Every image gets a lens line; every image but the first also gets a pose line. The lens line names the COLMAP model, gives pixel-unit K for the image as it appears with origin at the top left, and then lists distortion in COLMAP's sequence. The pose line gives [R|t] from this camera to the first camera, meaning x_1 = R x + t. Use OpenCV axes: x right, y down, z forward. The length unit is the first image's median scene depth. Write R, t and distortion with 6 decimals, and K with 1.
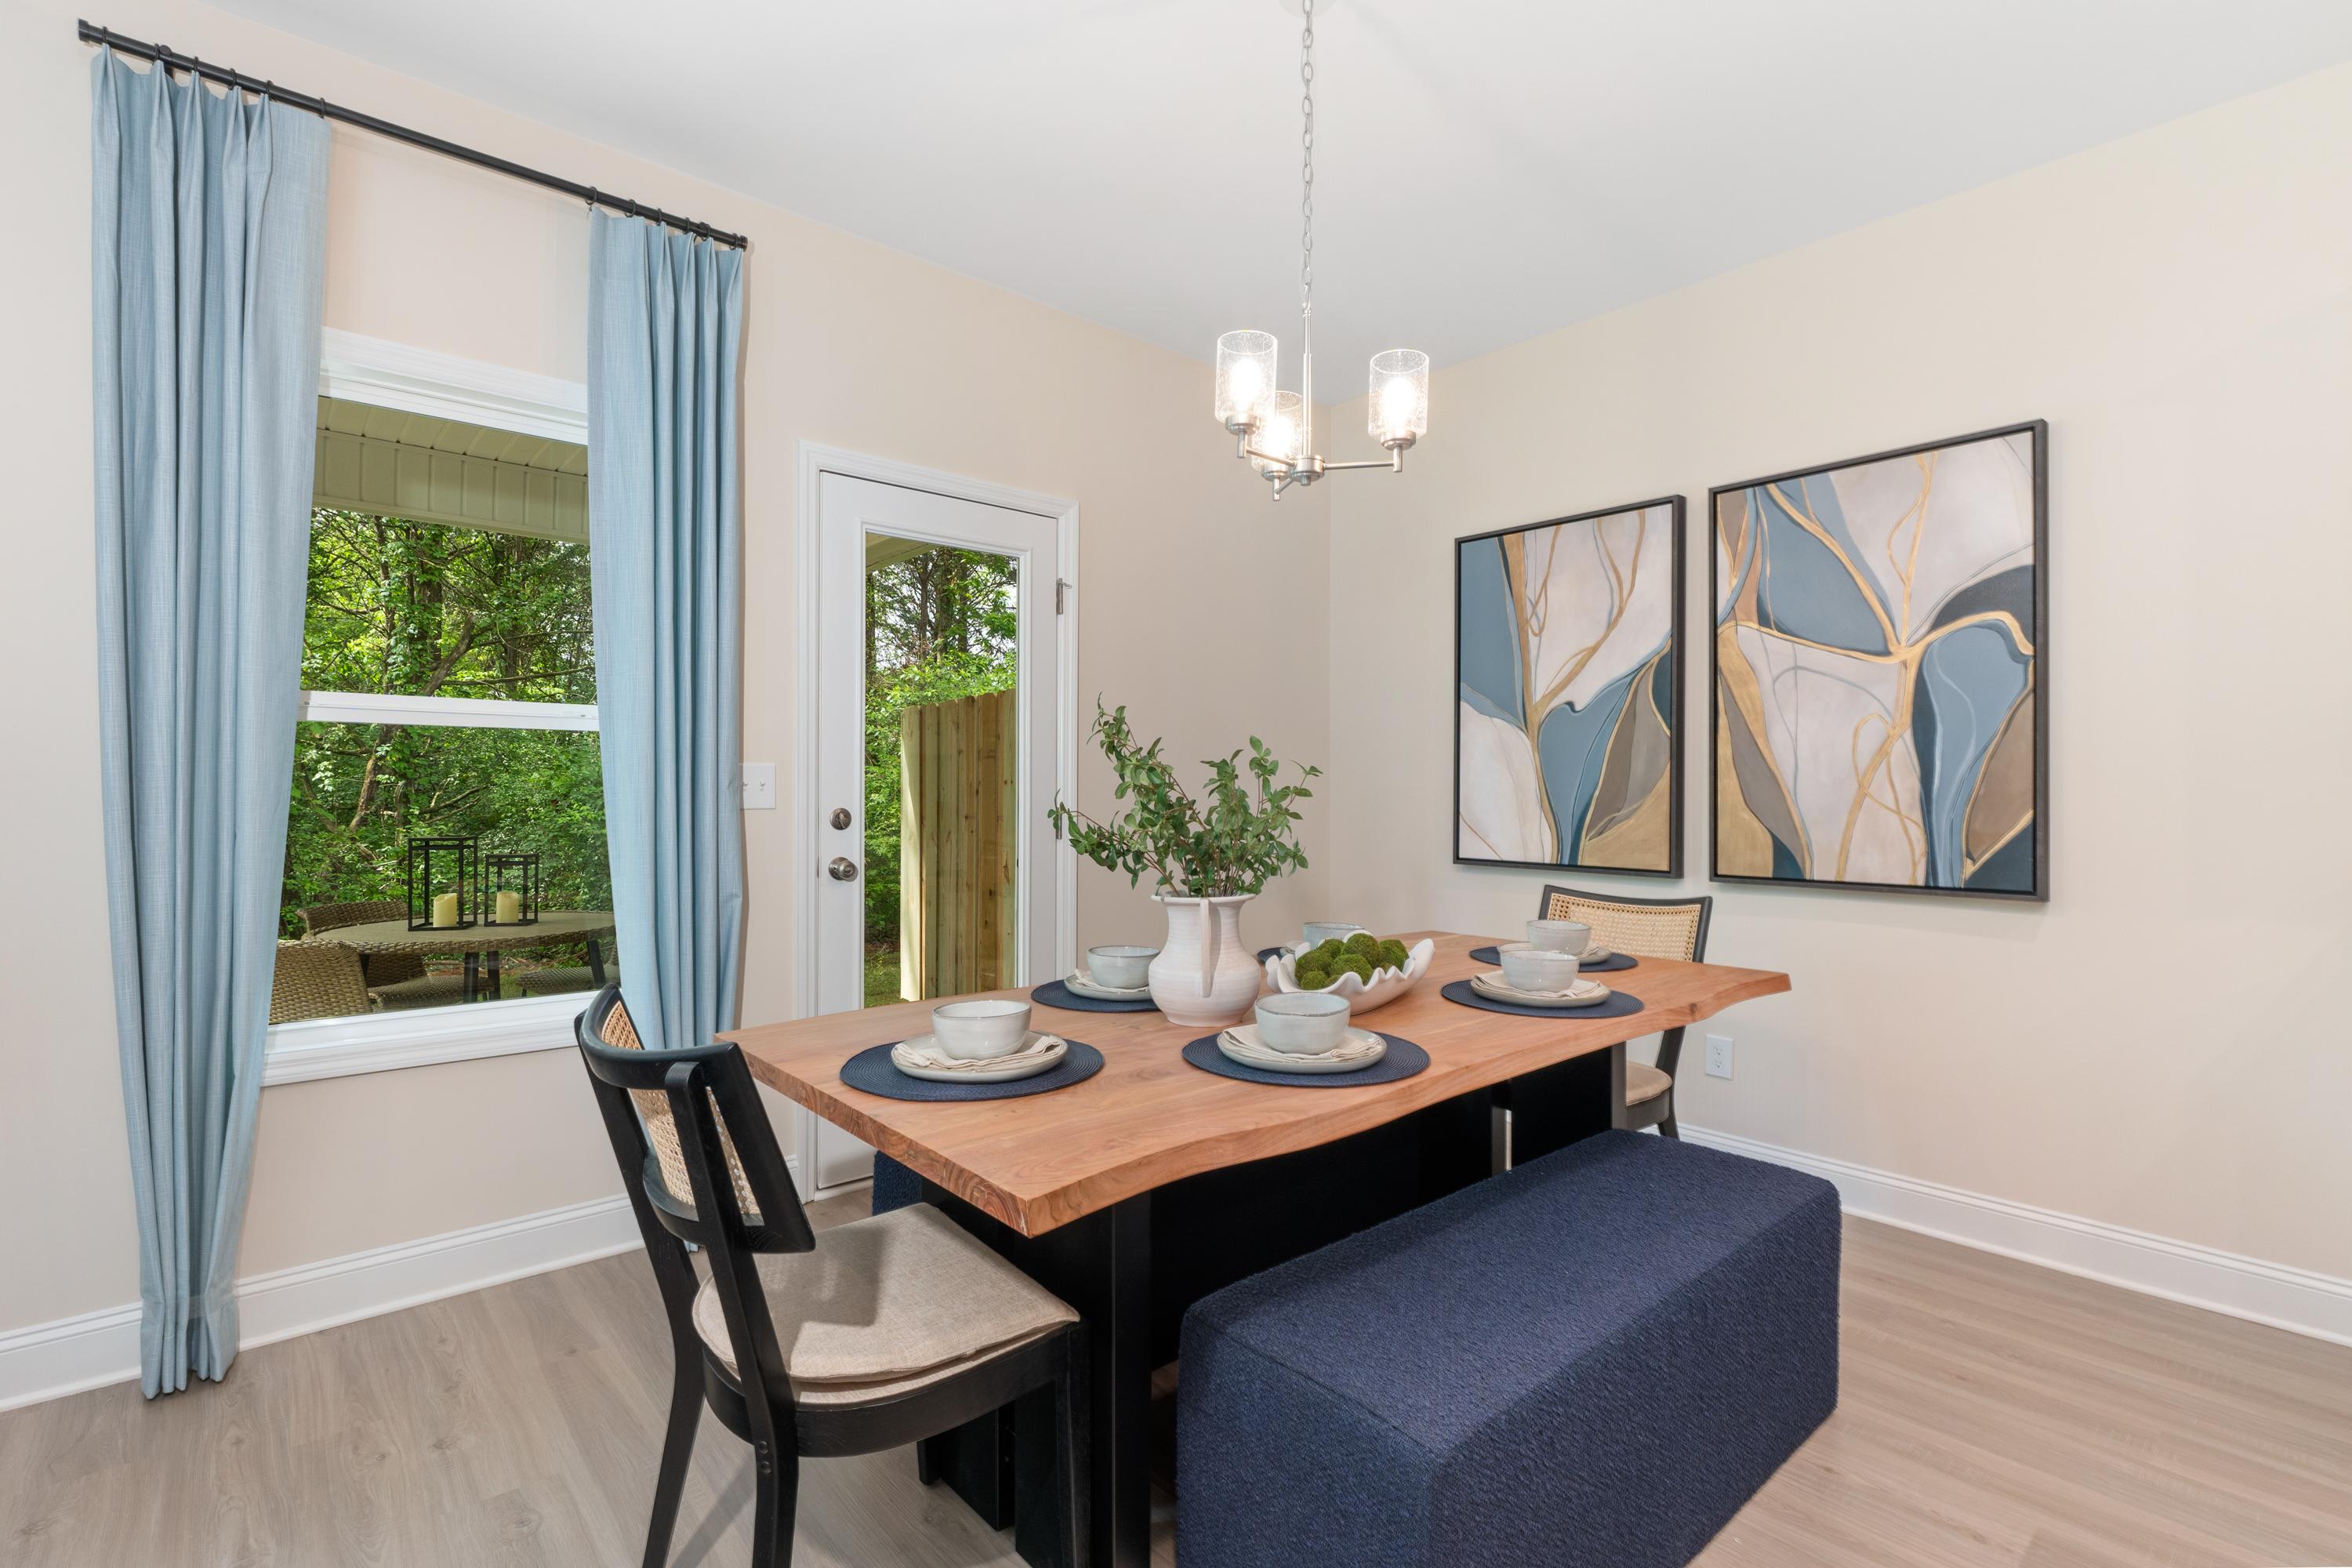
lens RADIAL K [[1088.6, 0, 1176.0], [0, 1088.6, 784.0], [0, 0, 1]] dist [-0.000430, -0.000368]
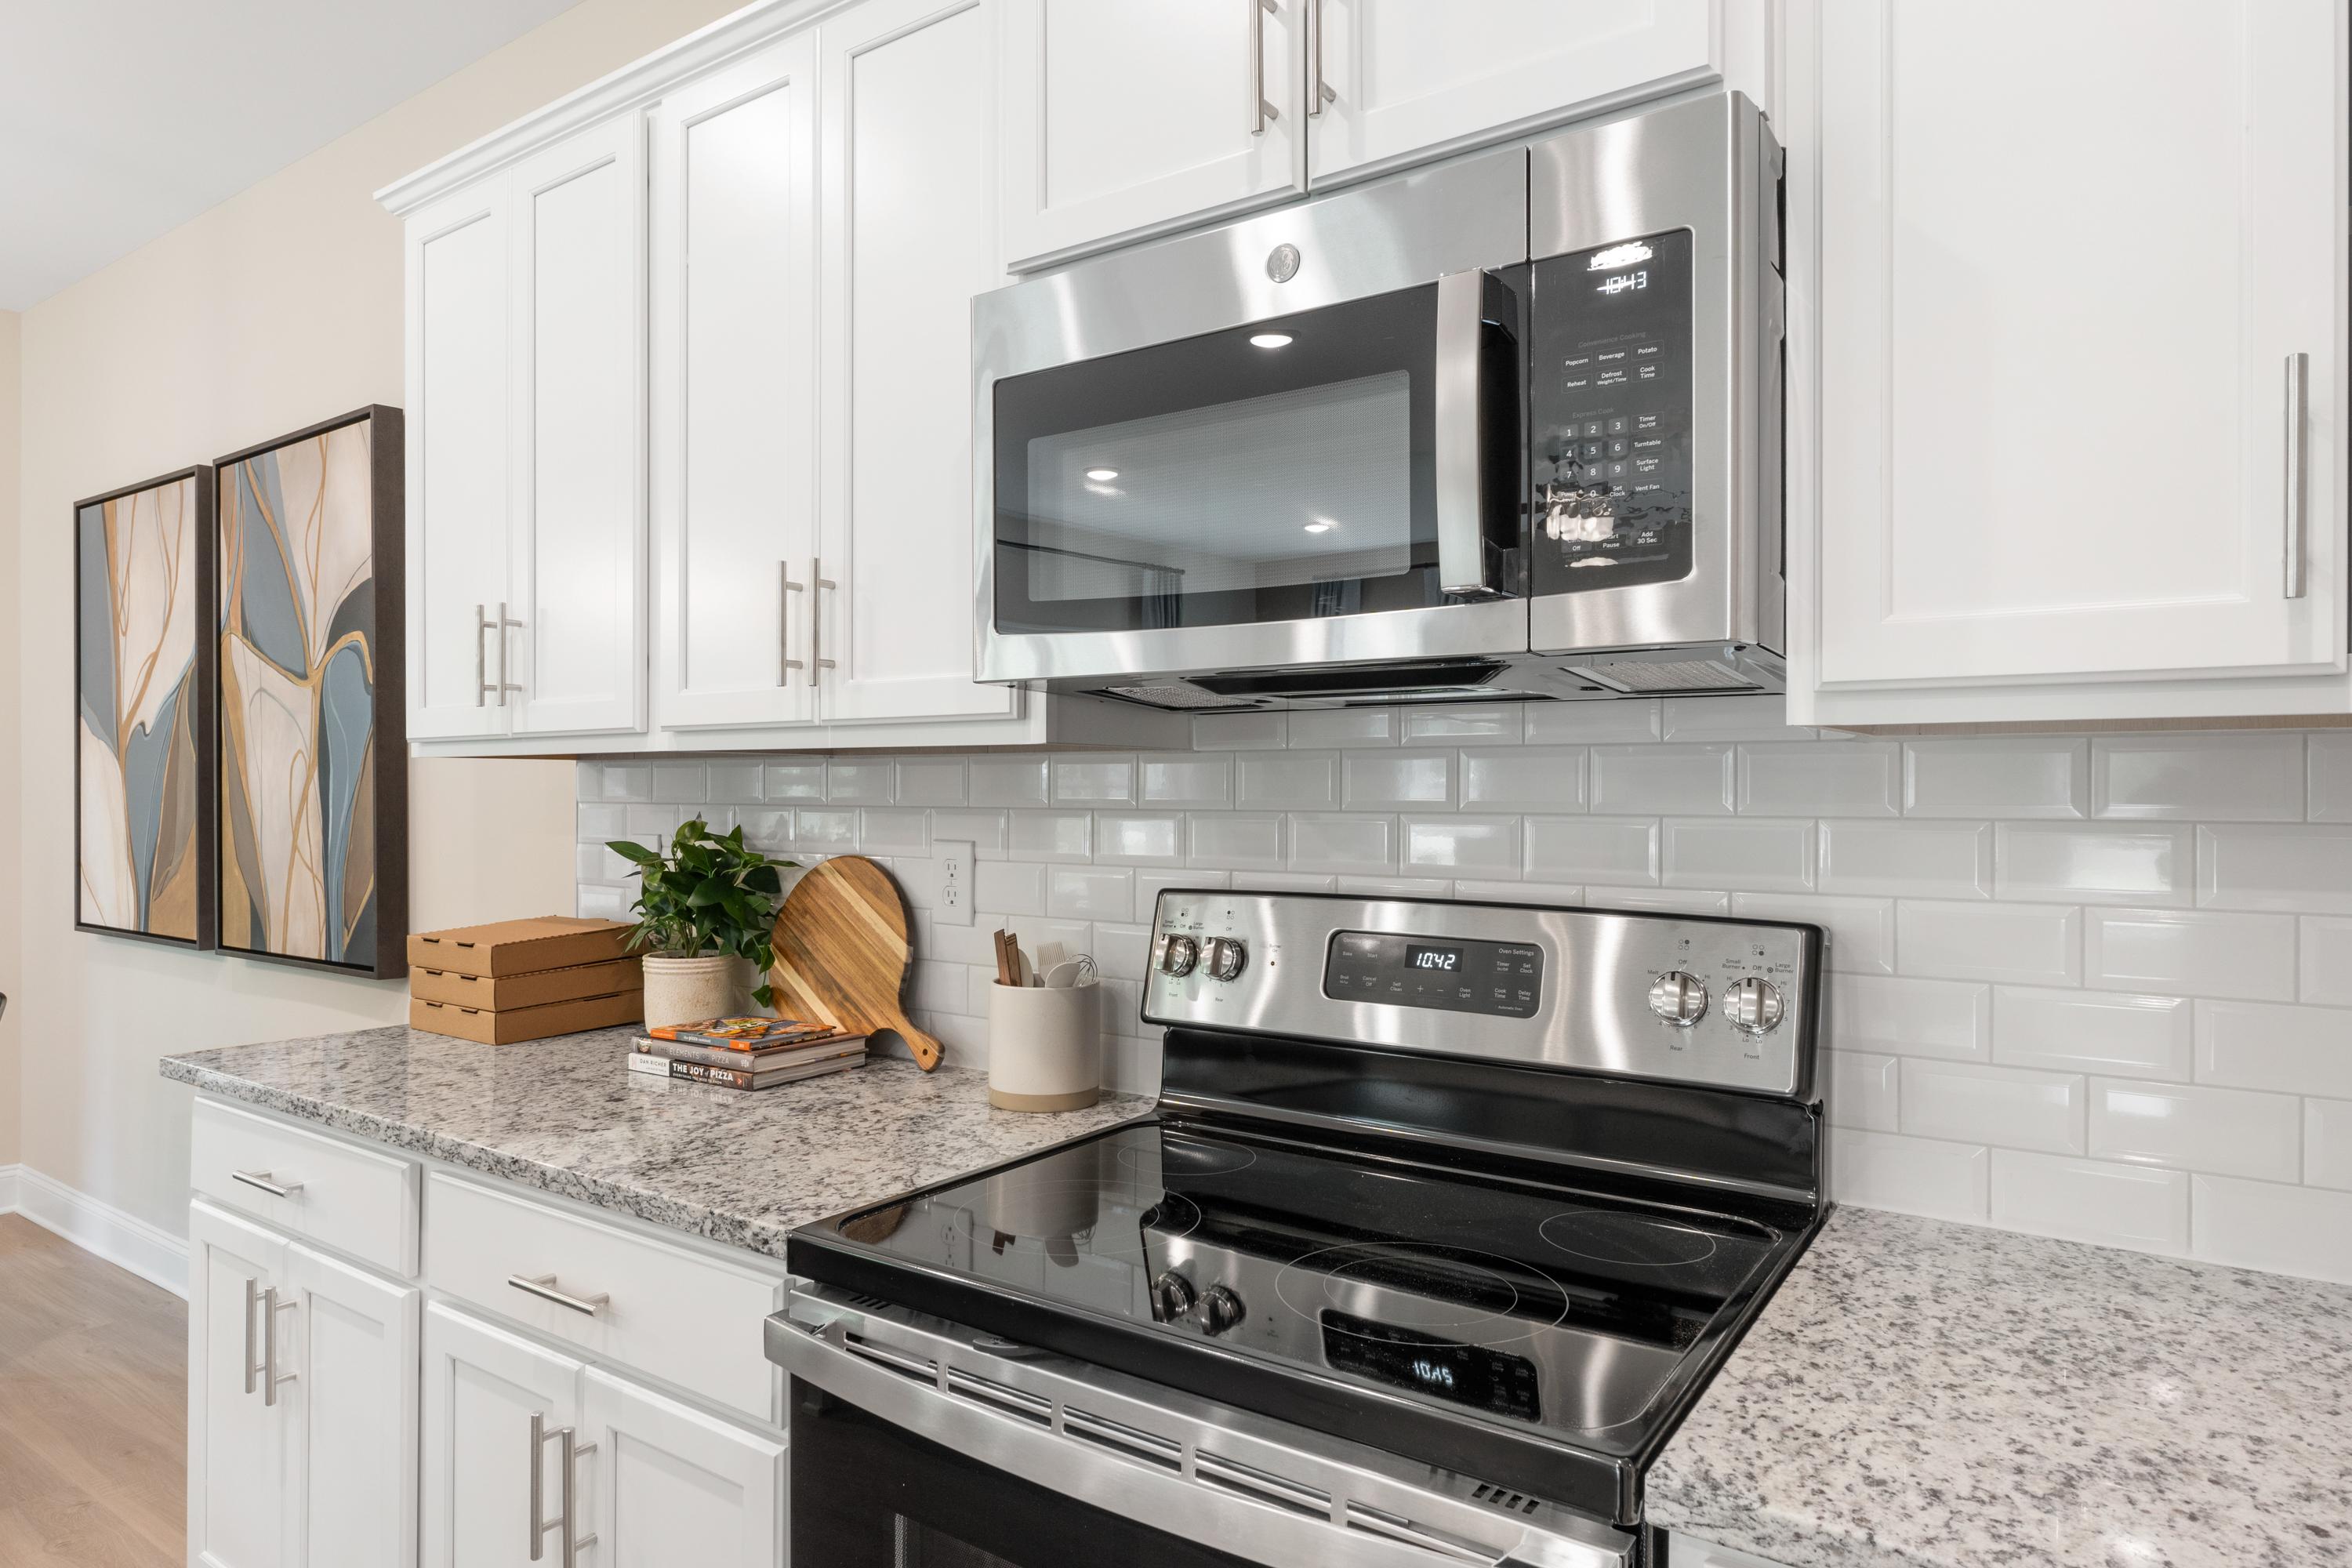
lens RADIAL K [[1404.9, 0, 1176.0], [0, 1404.9, 784.0], [0, 0, 1]] dist [-0.005333, -0.001181]
pose [[0.970169, -0.003235, 0.242408, 1.037420], [0.002650, 0.999993, 0.002739, -0.040424], [-0.242415, -0.002015, 0.970171, -0.181186]]
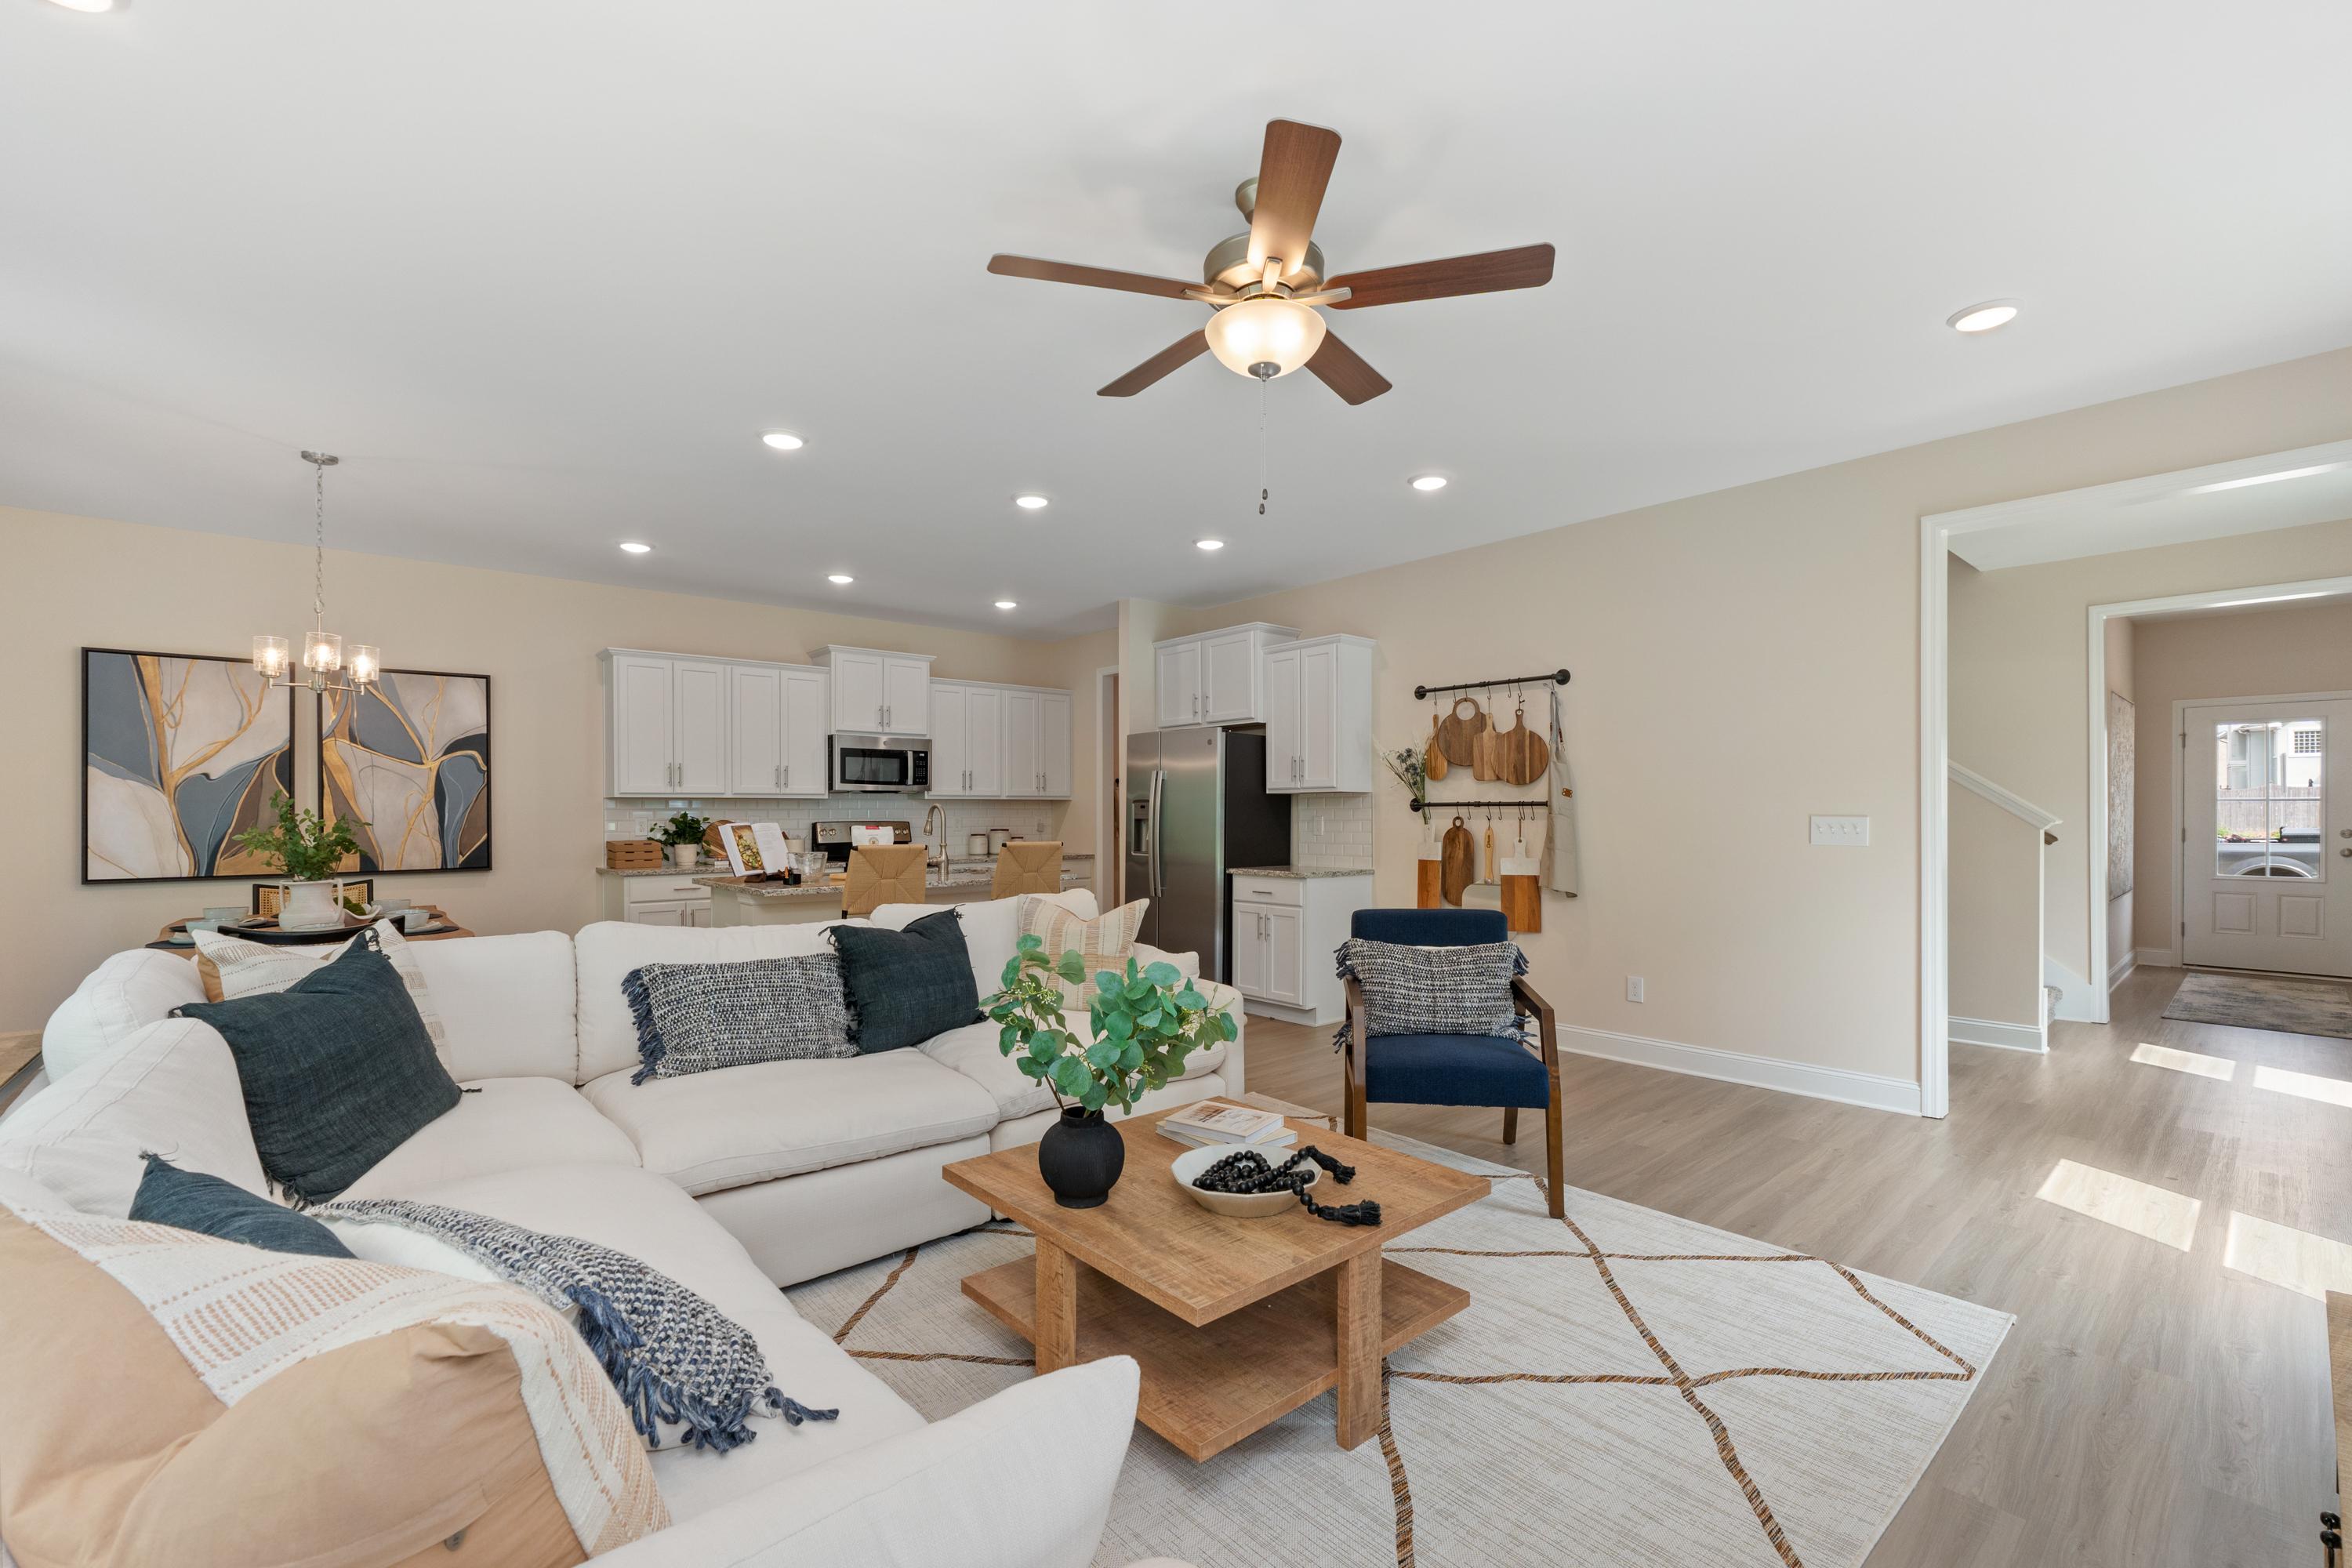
lens RADIAL K [[1011.7, 0, 1177.4], [0, 1011.7, 813.8], [0, 0, 1]] dist [-0.002579, -0.000484]
pose [[-0.004175, -0.004692, 0.999980, -1.380269], [0.000610, 0.999989, 0.004694, -0.027892], [-0.999991, 0.000629, -0.004172, -0.505084]]
